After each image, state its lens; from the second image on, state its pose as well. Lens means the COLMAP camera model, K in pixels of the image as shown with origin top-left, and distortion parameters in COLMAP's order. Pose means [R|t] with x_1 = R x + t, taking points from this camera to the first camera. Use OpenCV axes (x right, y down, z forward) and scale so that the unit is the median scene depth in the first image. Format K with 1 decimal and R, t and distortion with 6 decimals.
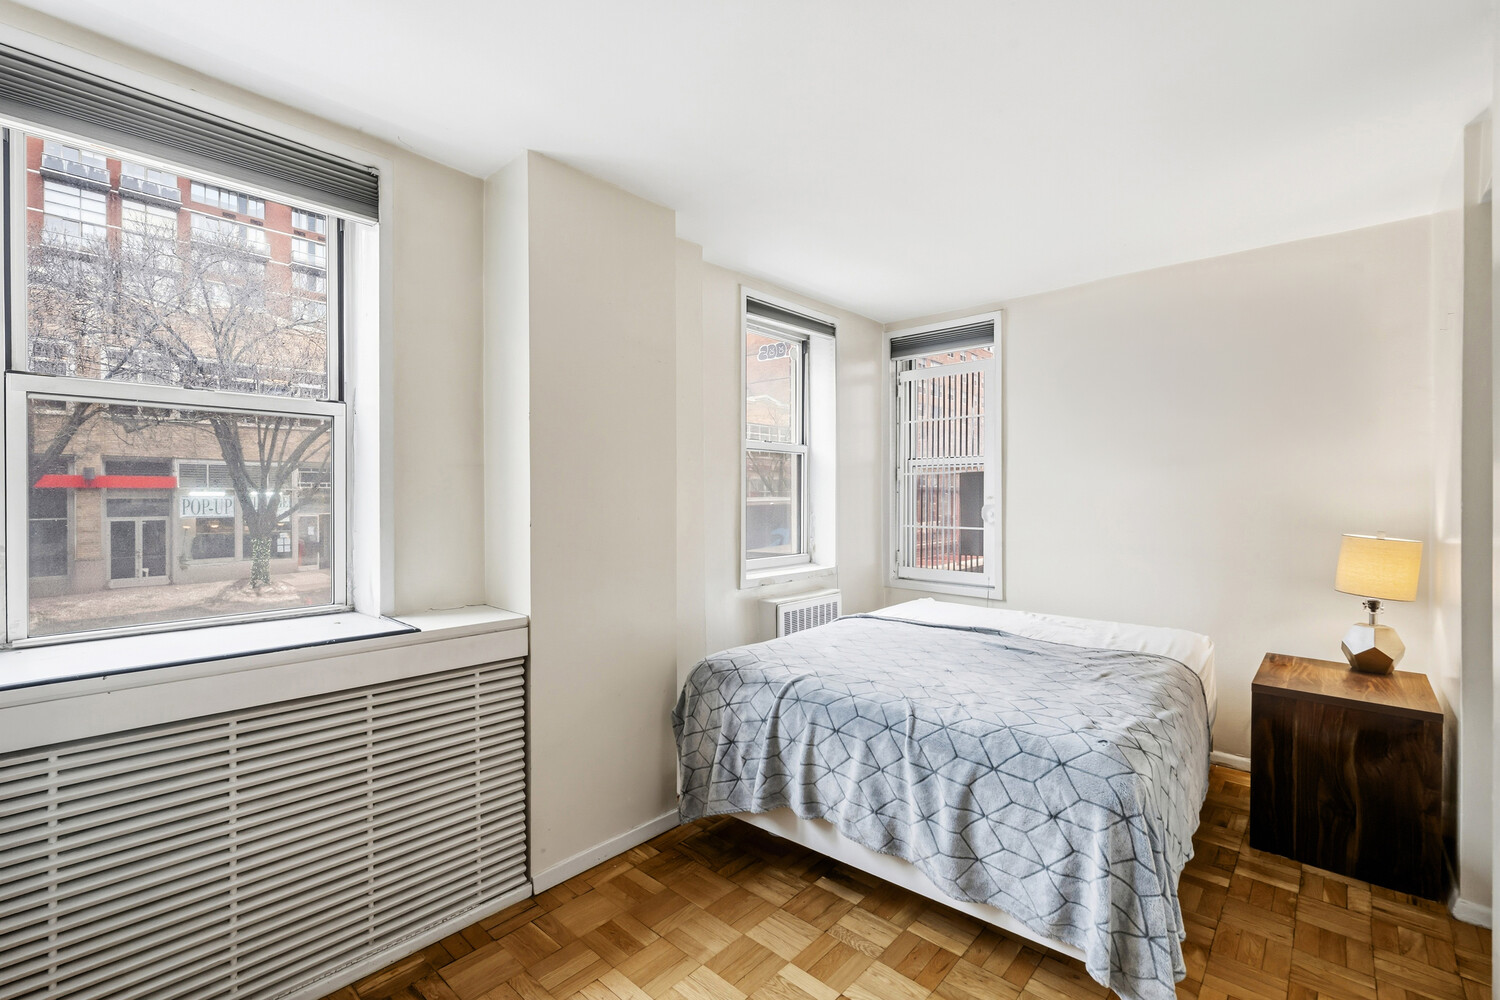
lens RADIAL K [[654.7, 0, 750.0], [0, 654.7, 500.0], [0, 0, 1]] dist [-0.000116, -0.000121]
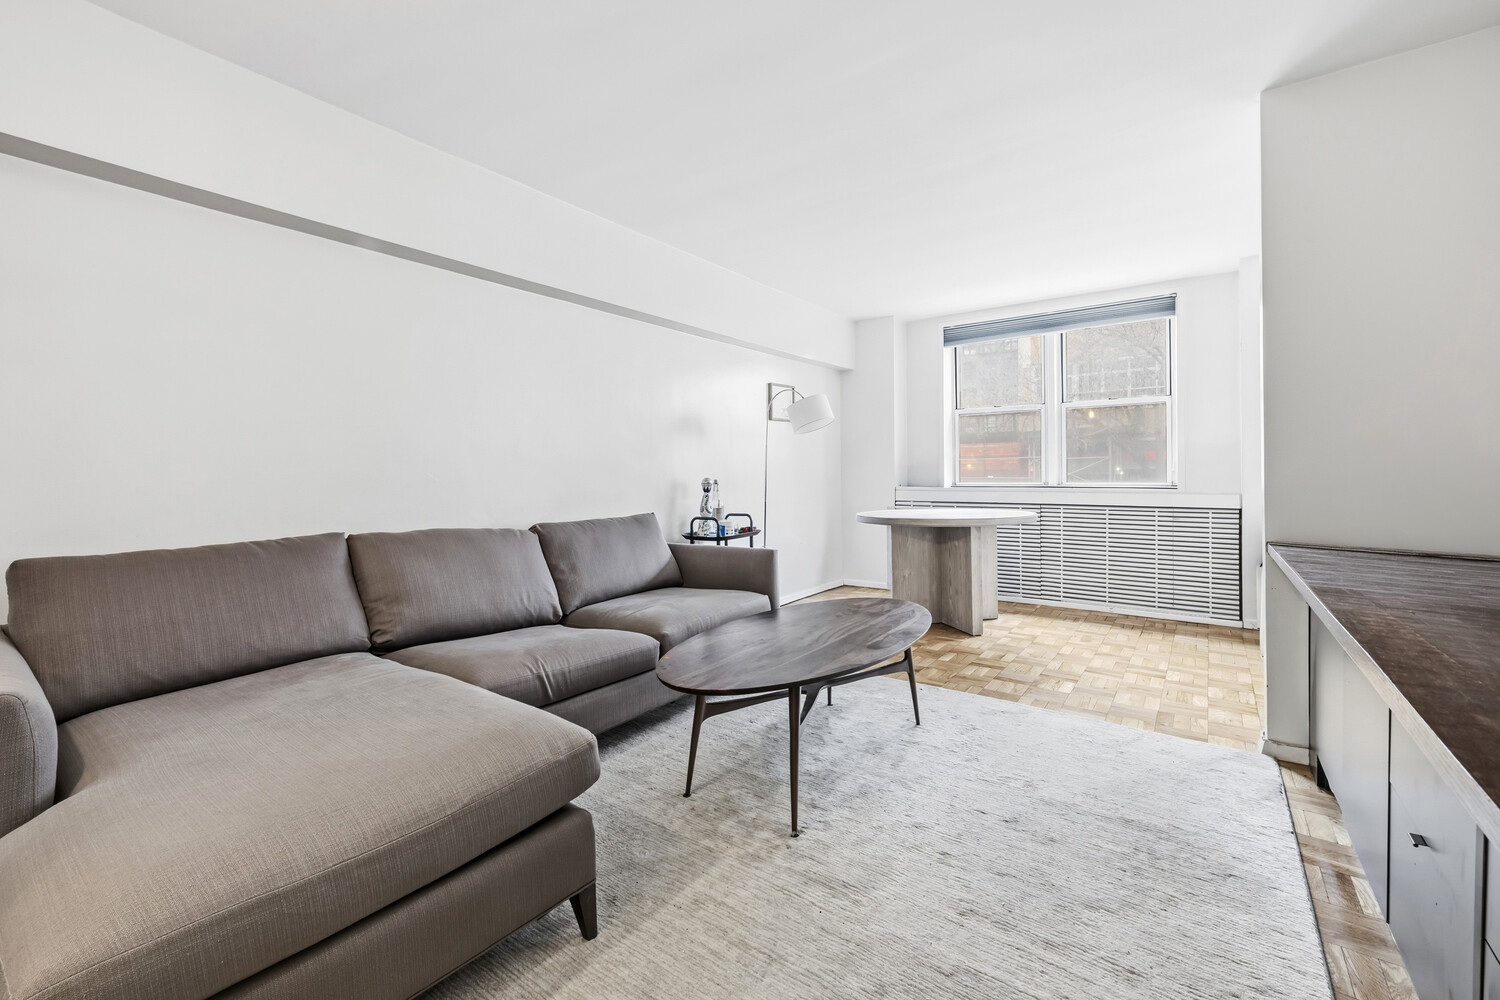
lens RADIAL K [[625.0, 0, 743.6], [0, 625.0, 479.0], [0, 0, 1]] dist [0.000515, -0.000103]
pose [[0.089612, 0.000577, -0.995977, 1.447061], [0.000740, 1.000000, 0.000646, 0.145796], [0.995977, -0.000795, 0.089611, -0.697743]]
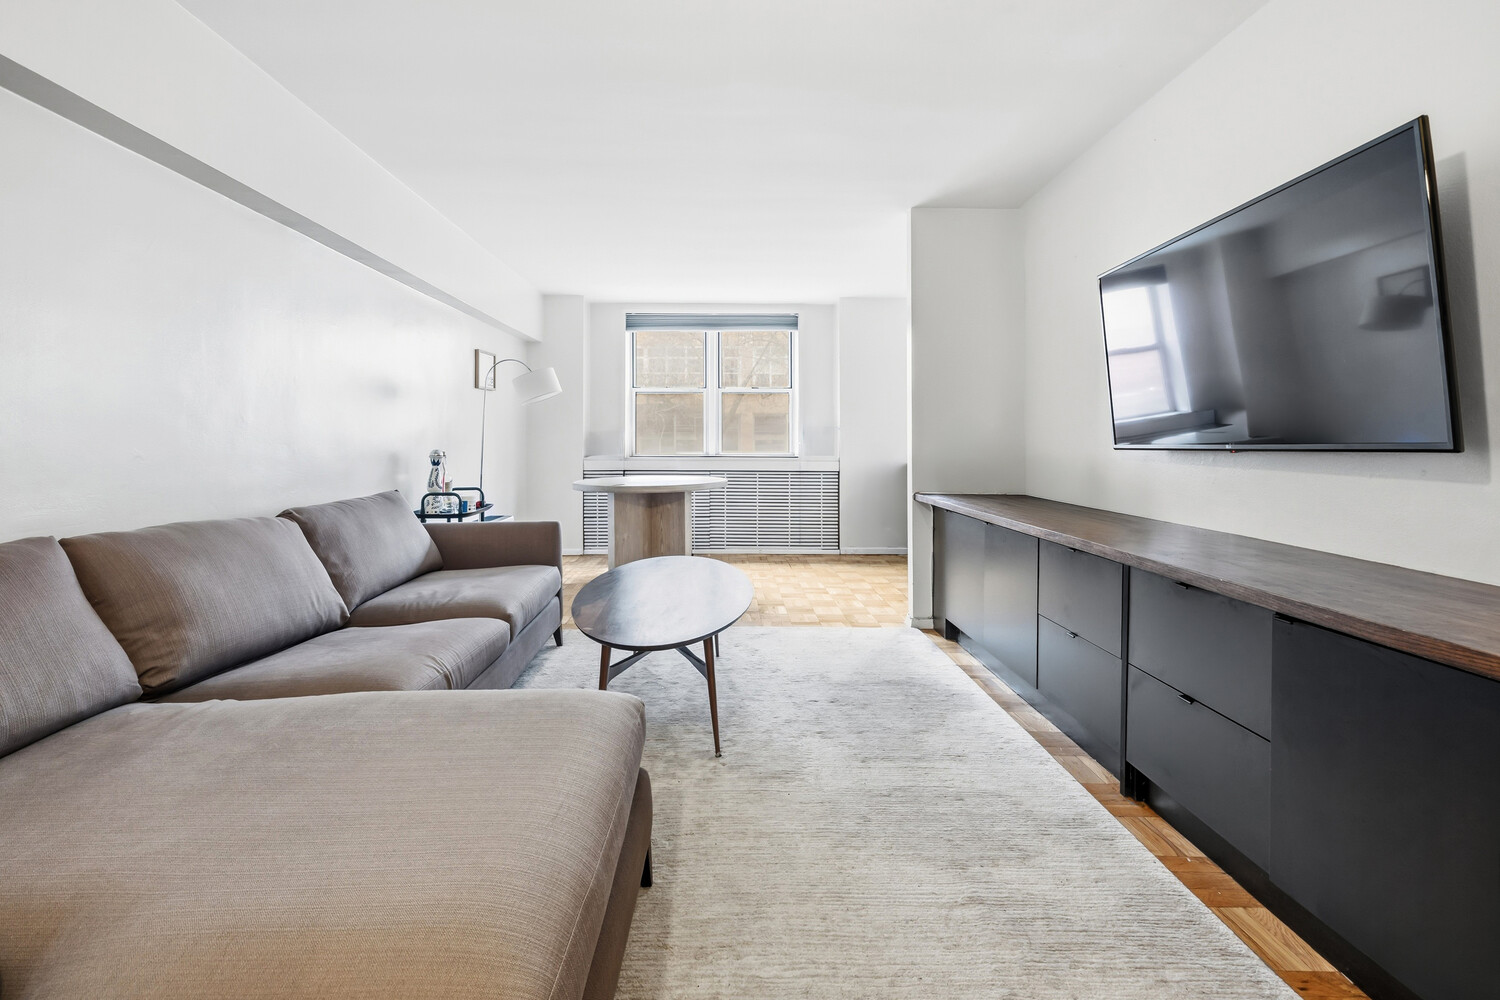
lens RADIAL K [[618.0, 0, 731.5], [0, 618.0, 441.2], [0, 0, 1]] dist [-0.000282, -0.000094]
pose [[0.677114, -0.004805, -0.735863, 1.358523], [-0.003196, 0.999950, -0.009471, 0.133386], [0.735871, 0.008765, 0.677065, -1.207279]]
